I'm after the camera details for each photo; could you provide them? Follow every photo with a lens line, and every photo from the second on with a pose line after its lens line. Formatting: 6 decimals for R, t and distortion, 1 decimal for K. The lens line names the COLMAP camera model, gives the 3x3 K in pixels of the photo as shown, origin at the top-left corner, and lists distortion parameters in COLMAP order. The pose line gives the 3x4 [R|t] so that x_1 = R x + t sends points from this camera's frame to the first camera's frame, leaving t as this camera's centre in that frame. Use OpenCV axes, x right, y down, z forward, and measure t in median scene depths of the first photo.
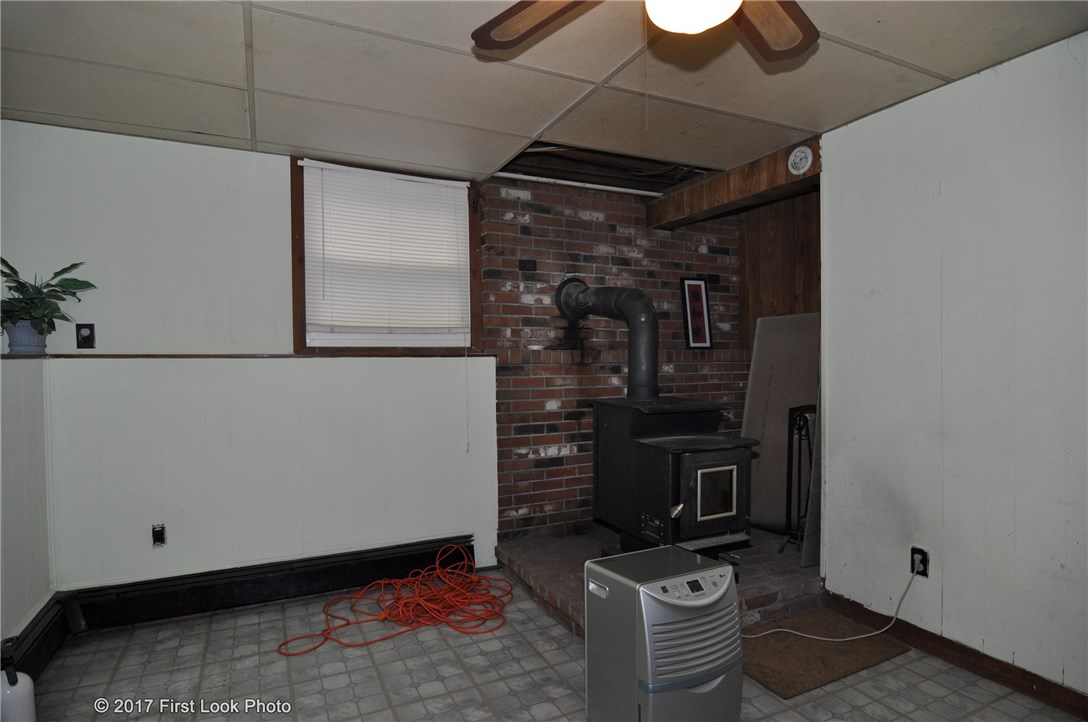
lens RADIAL K [[580.6, 0, 546.7], [0, 580.6, 359.7], [0, 0, 1]] dist [-0.007894, -0.006547]
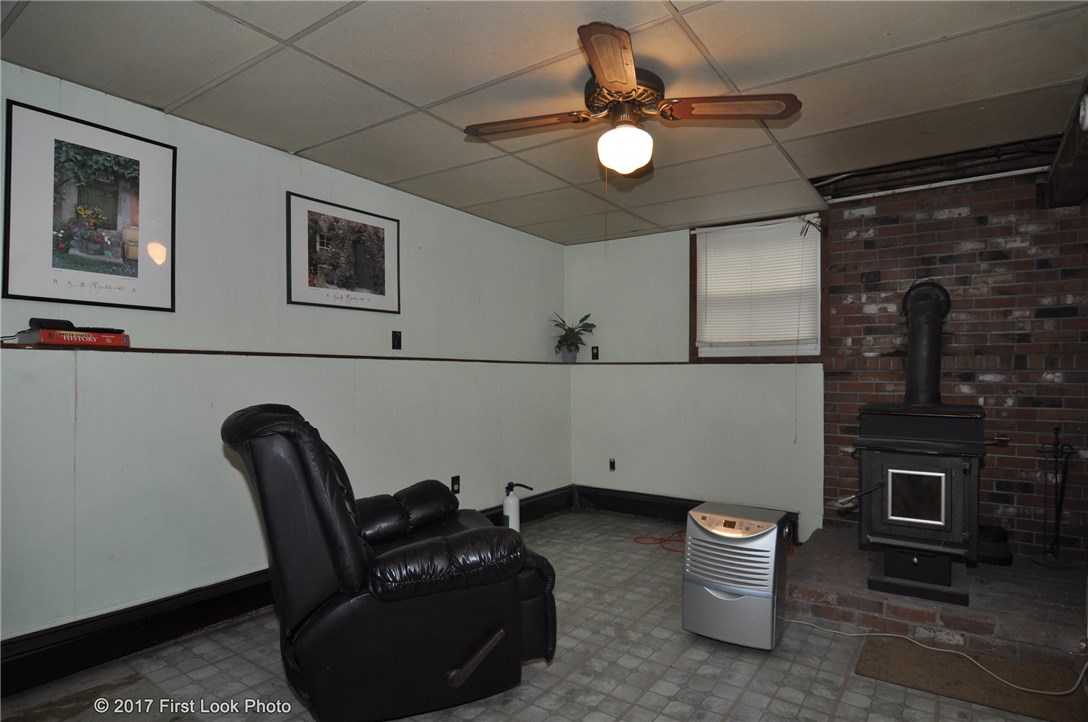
lens RADIAL K [[580.6, 0, 543.0], [0, 580.6, 364.2], [0, 0, 1]] dist [-0.007894, -0.006547]
pose [[0.467377, -0.006044, -0.884037, 0.626290], [-0.011807, 0.999845, -0.013078, 0.017116], [0.883979, 0.016550, 0.467233, -0.017836]]
